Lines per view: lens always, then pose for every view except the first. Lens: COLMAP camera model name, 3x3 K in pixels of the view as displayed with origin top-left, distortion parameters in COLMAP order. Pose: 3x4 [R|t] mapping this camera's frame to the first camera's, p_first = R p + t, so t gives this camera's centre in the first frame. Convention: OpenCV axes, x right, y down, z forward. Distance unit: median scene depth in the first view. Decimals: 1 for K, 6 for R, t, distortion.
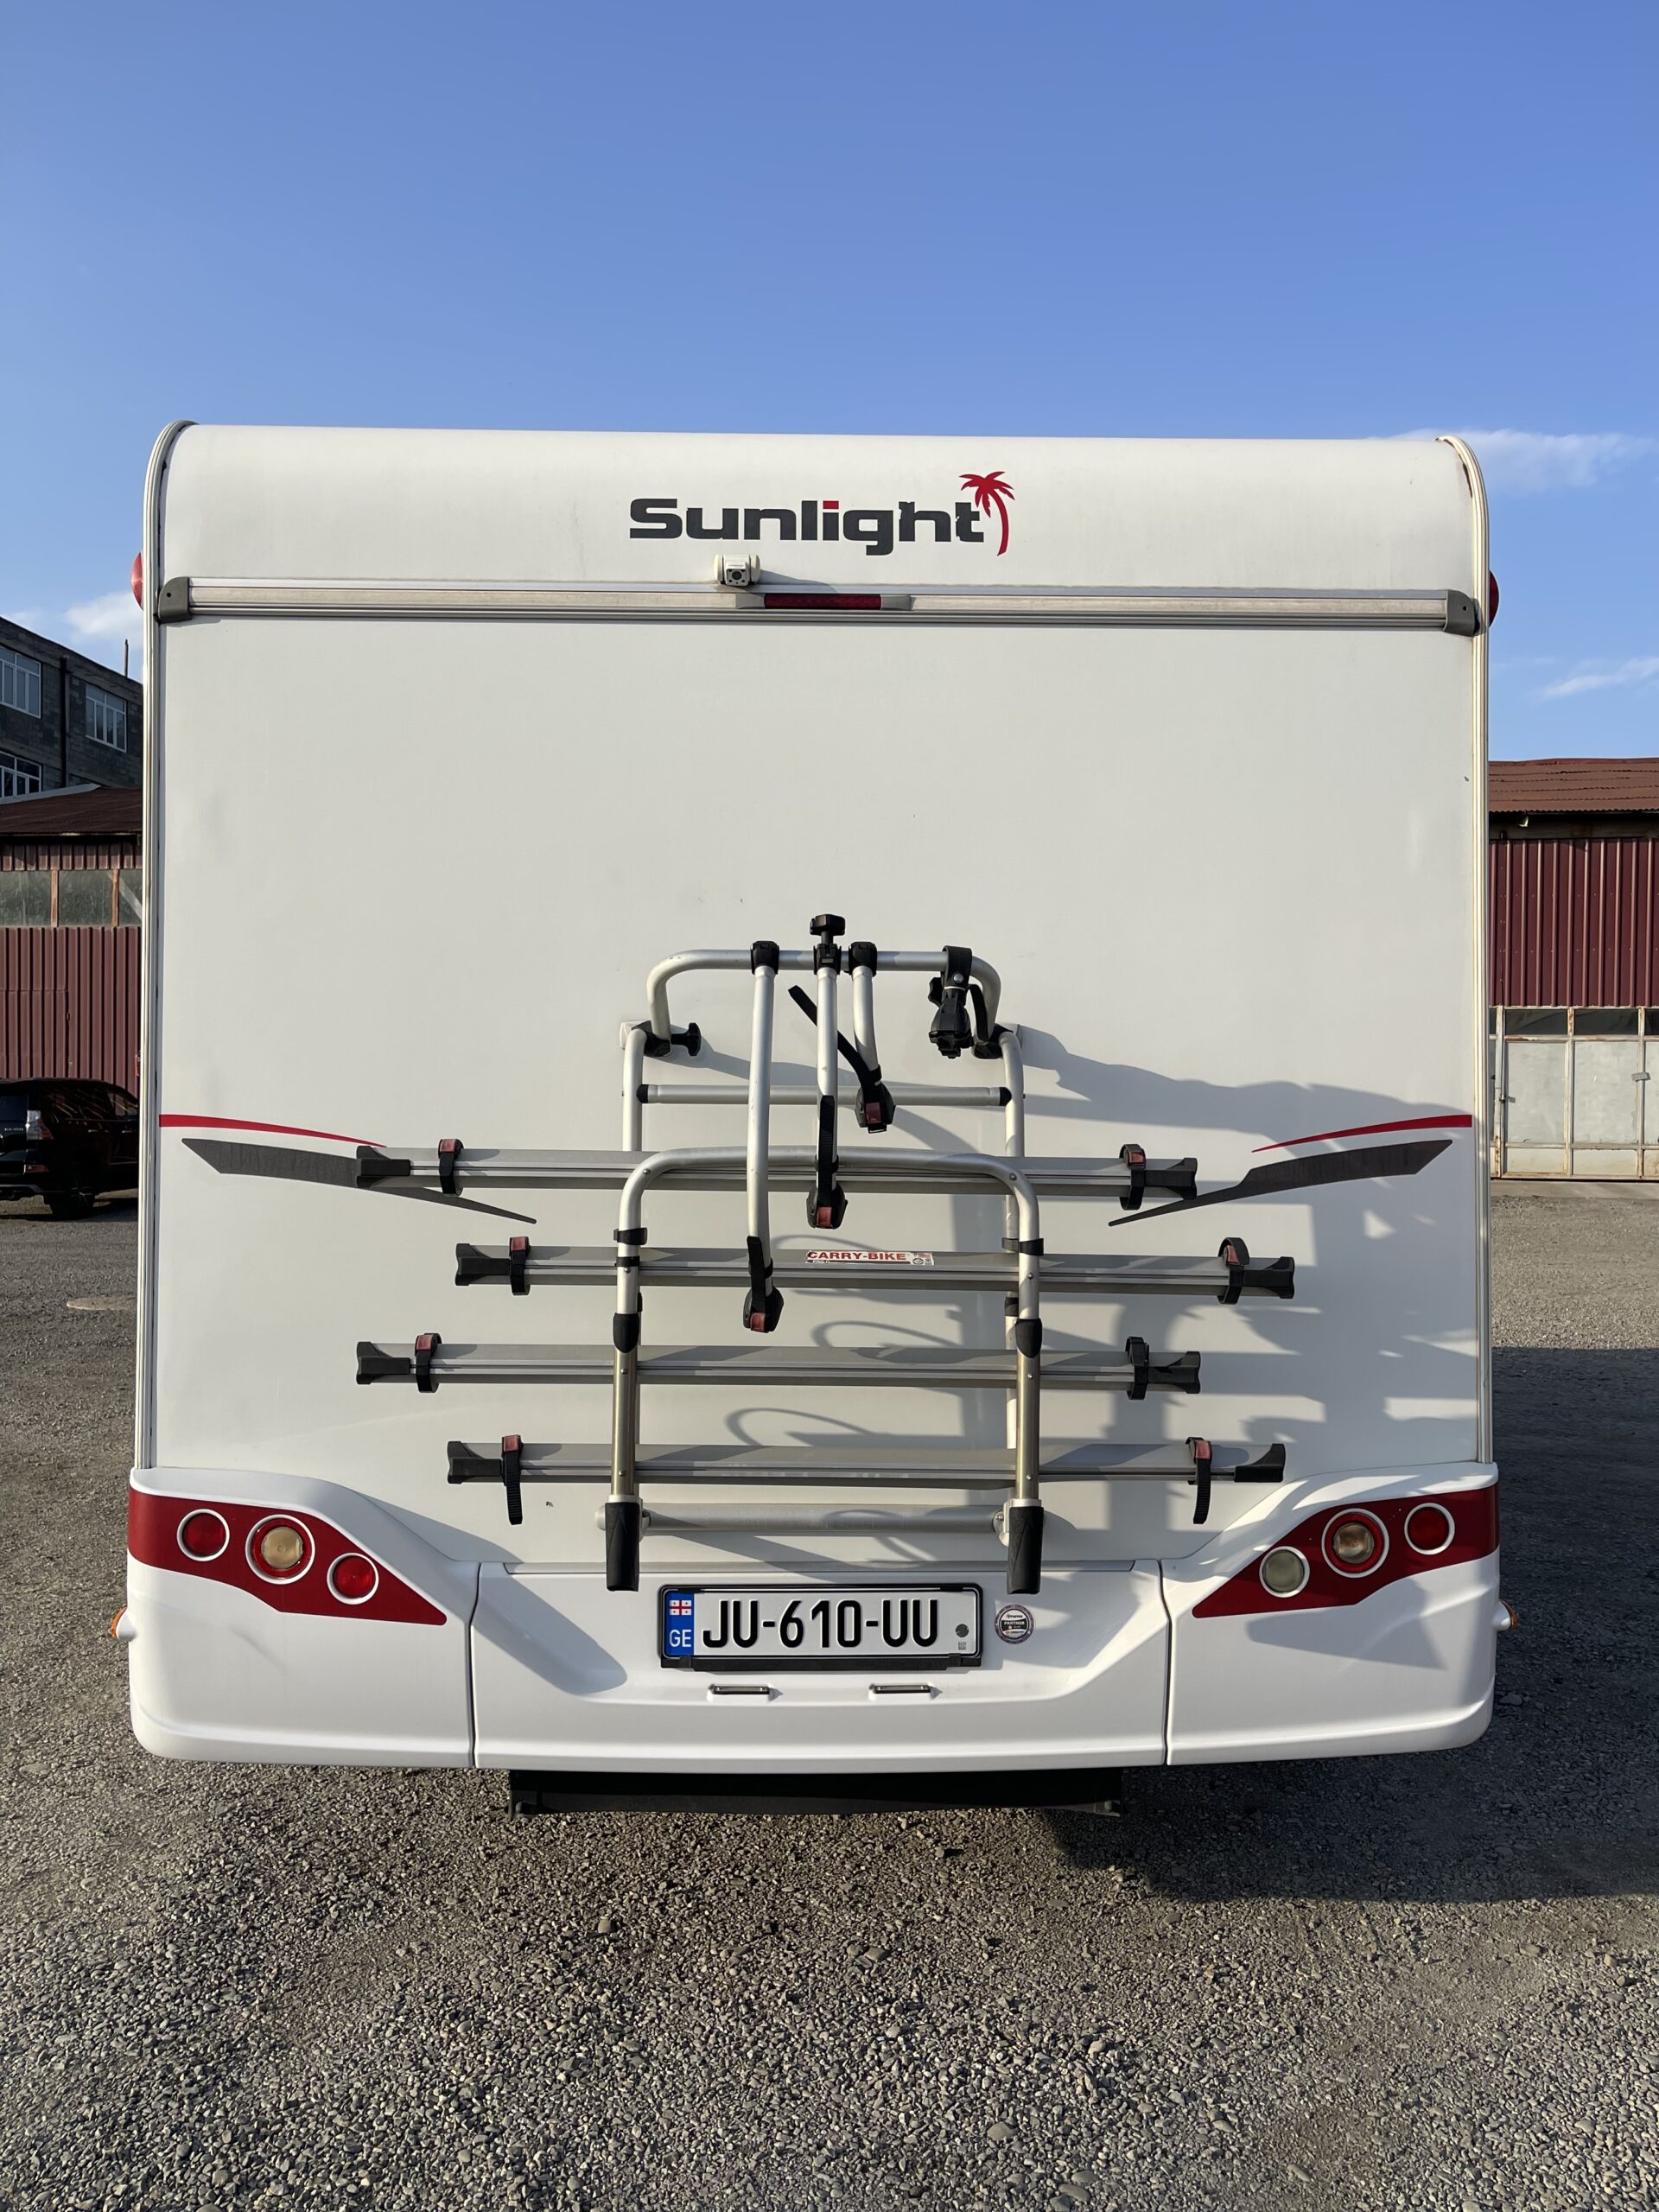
lens RADIAL K [[1707.0, 0, 833.7], [0, 1707.0, 1117.1], [0, 0, 1]] dist [0.056163, -0.076585]
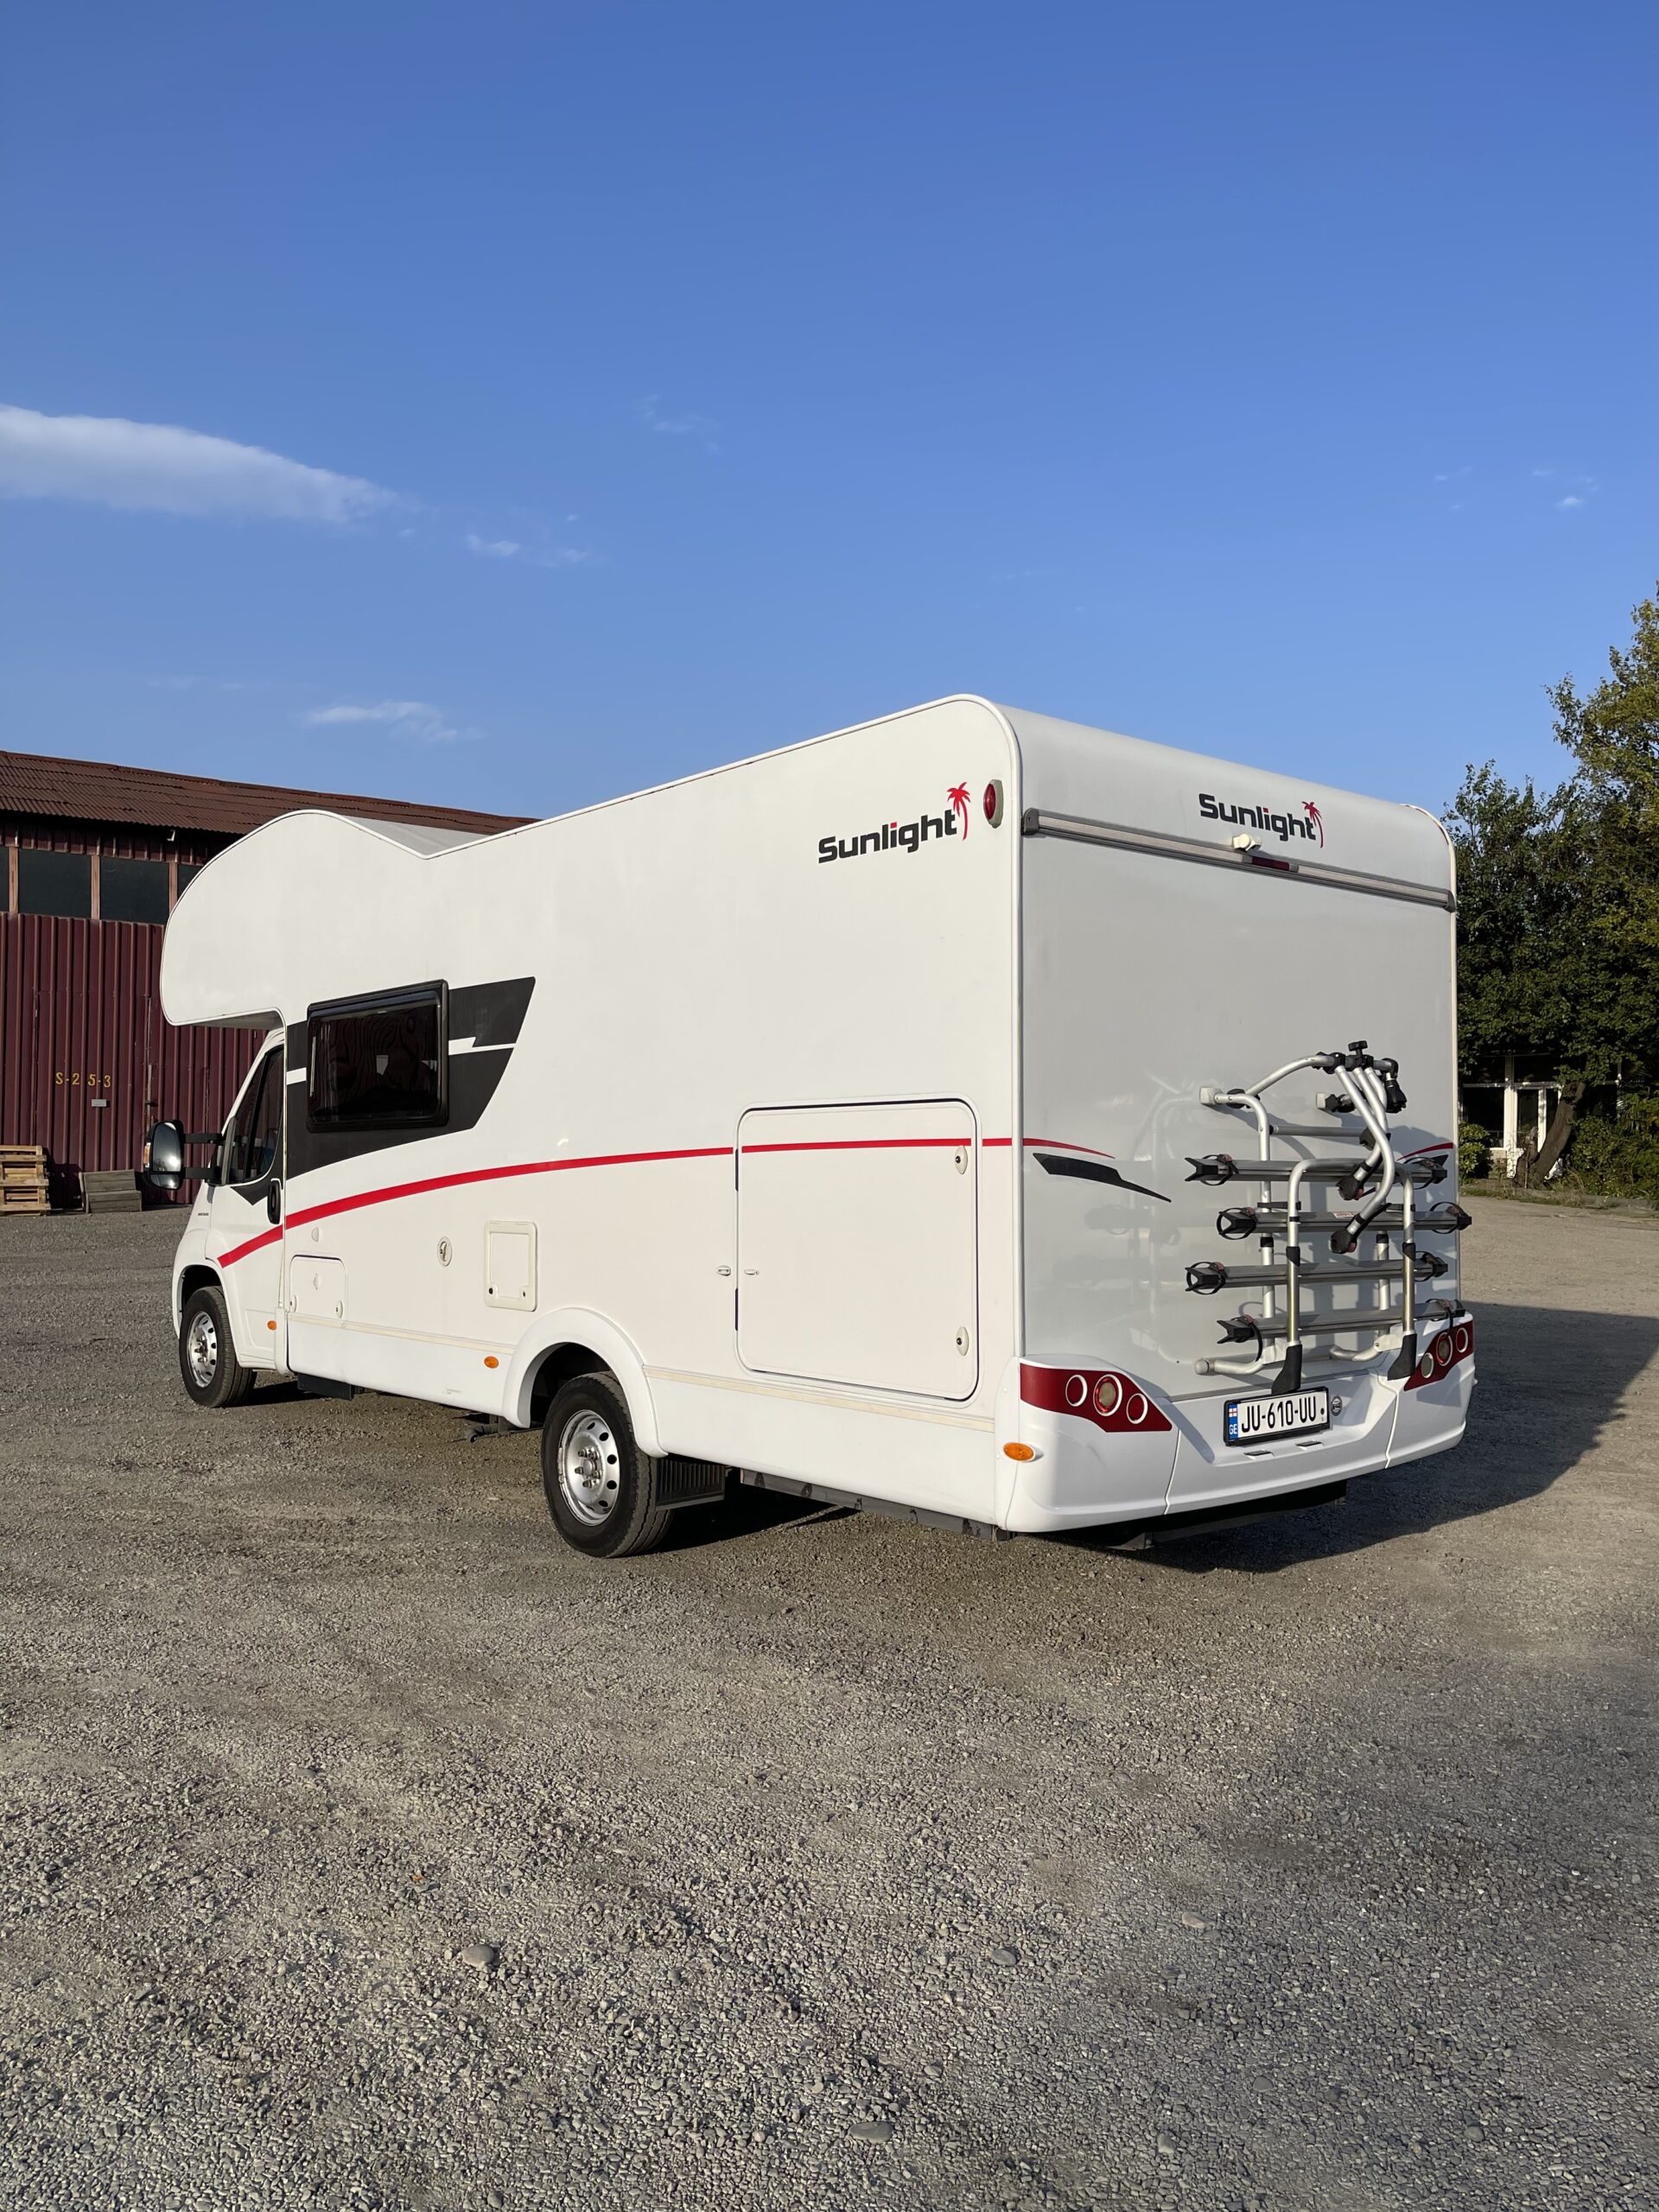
lens RADIAL K [[1707.0, 0, 821.9], [0, 1707.0, 1108.5], [0, 0, 1]] dist [0.056163, -0.076585]
pose [[0.772263, 0.018005, 0.635048, -1.580710], [-0.013402, 0.999838, -0.012050, -0.007576], [-0.635162, 0.000795, 0.772379, -0.124037]]
